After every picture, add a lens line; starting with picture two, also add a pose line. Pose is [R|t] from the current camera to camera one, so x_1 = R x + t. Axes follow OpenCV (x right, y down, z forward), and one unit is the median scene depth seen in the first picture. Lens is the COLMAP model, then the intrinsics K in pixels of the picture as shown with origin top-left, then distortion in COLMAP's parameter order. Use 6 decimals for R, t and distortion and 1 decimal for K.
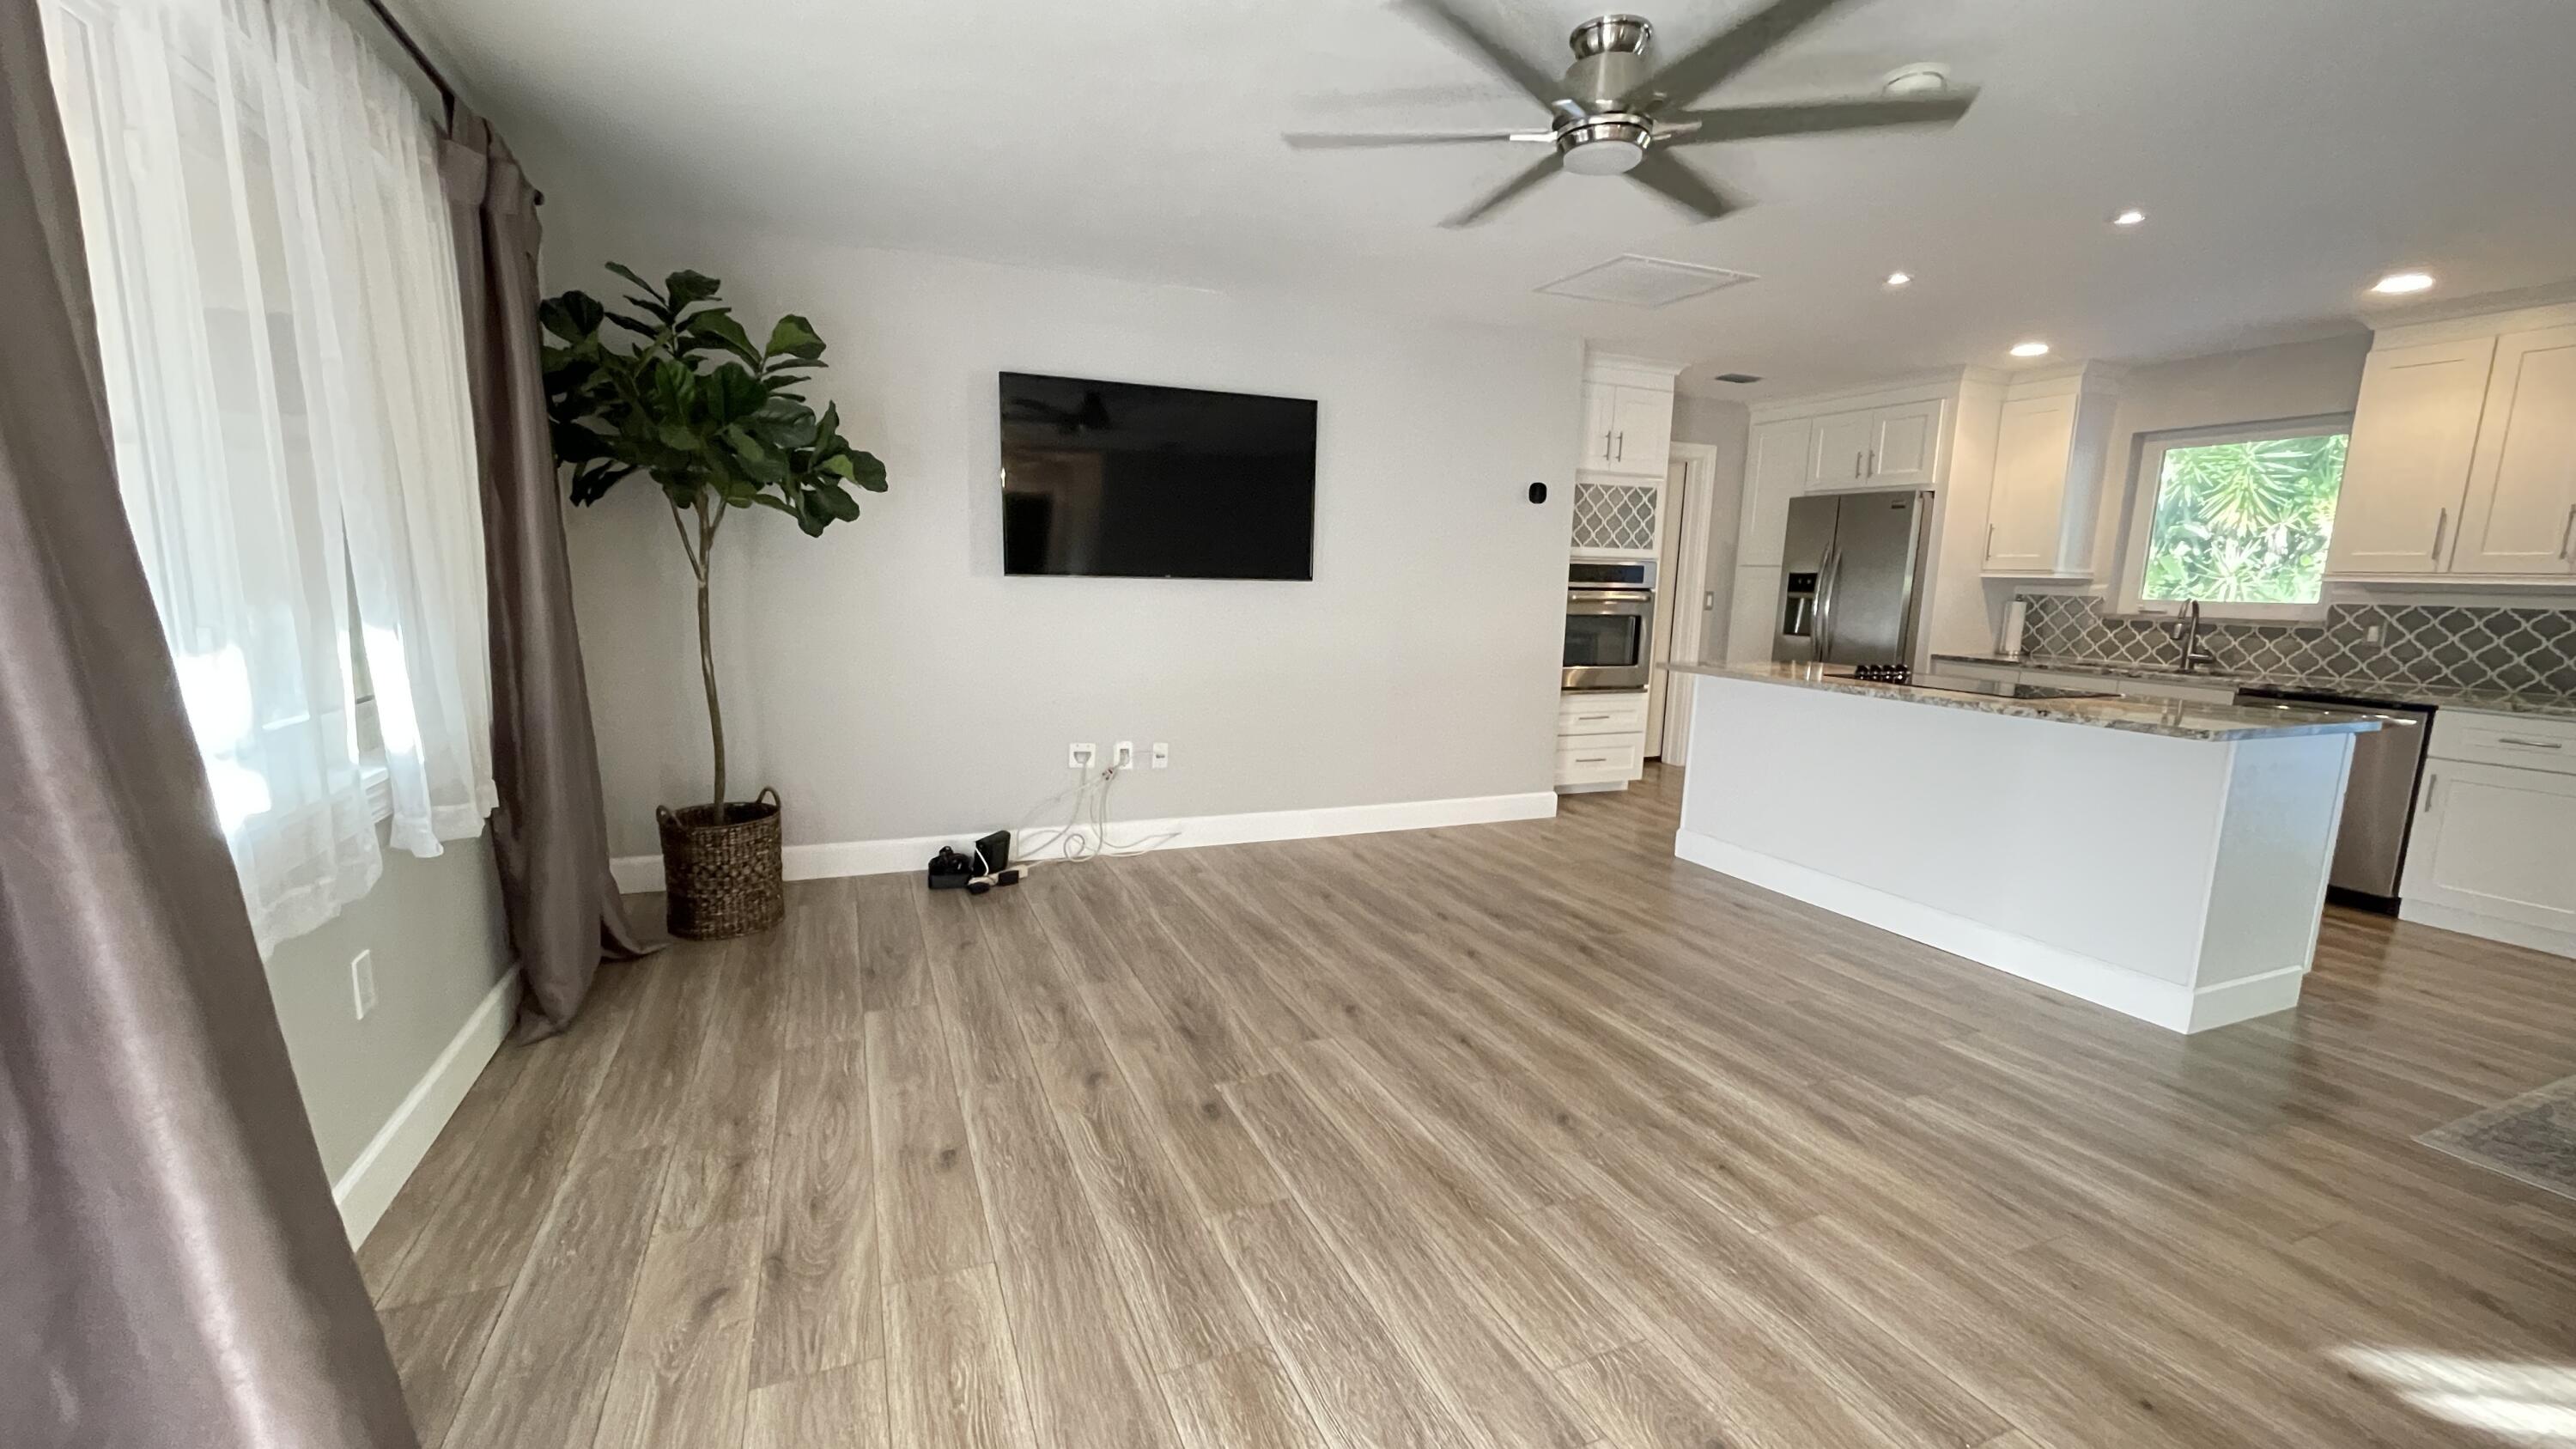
lens RADIAL K [[1039.3, 0, 1279.5], [0, 1039.3, 743.9], [0, 0, 1]] dist [-0.002887, -0.000427]
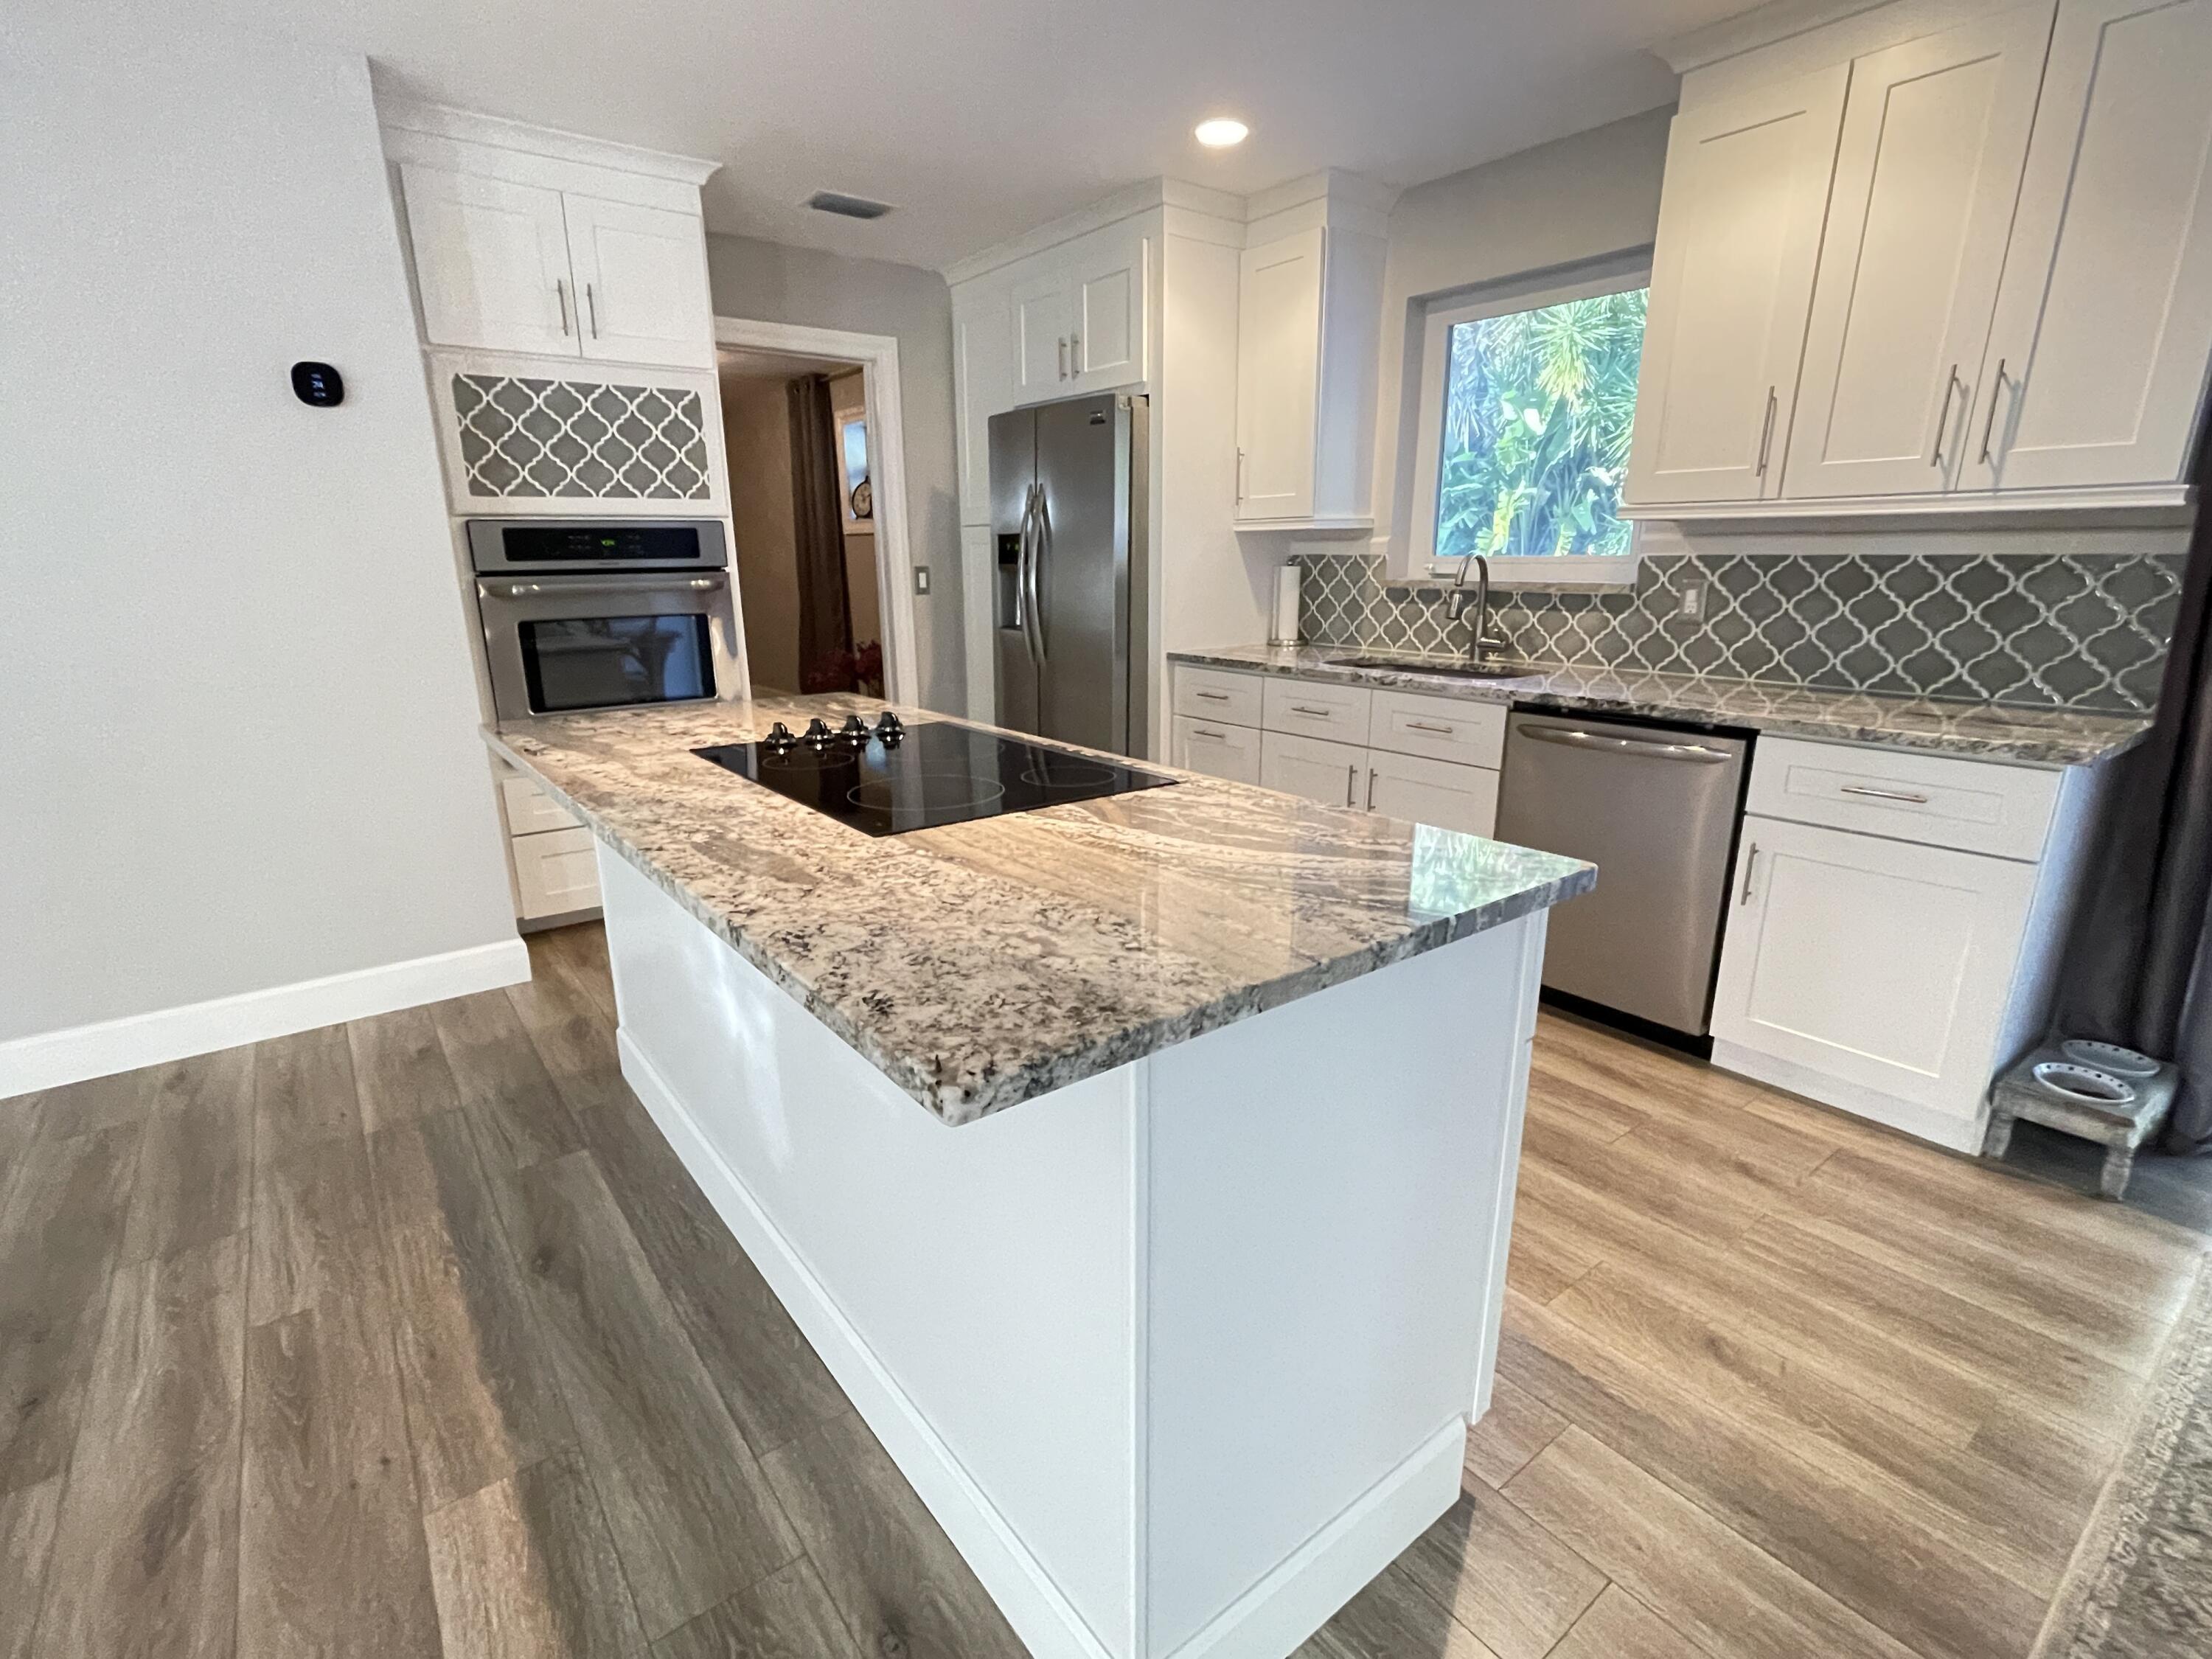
lens RADIAL K [[1053.7, 0, 1110.8], [0, 1053.7, 844.4], [0, 0, 1]] dist [-0.005418, -0.000775]
pose [[0.965358, -0.100806, 0.240671, 0.443741], [0.073550, 0.990084, 0.119683, -0.050899], [-0.250349, -0.097835, 0.963200, 0.368716]]
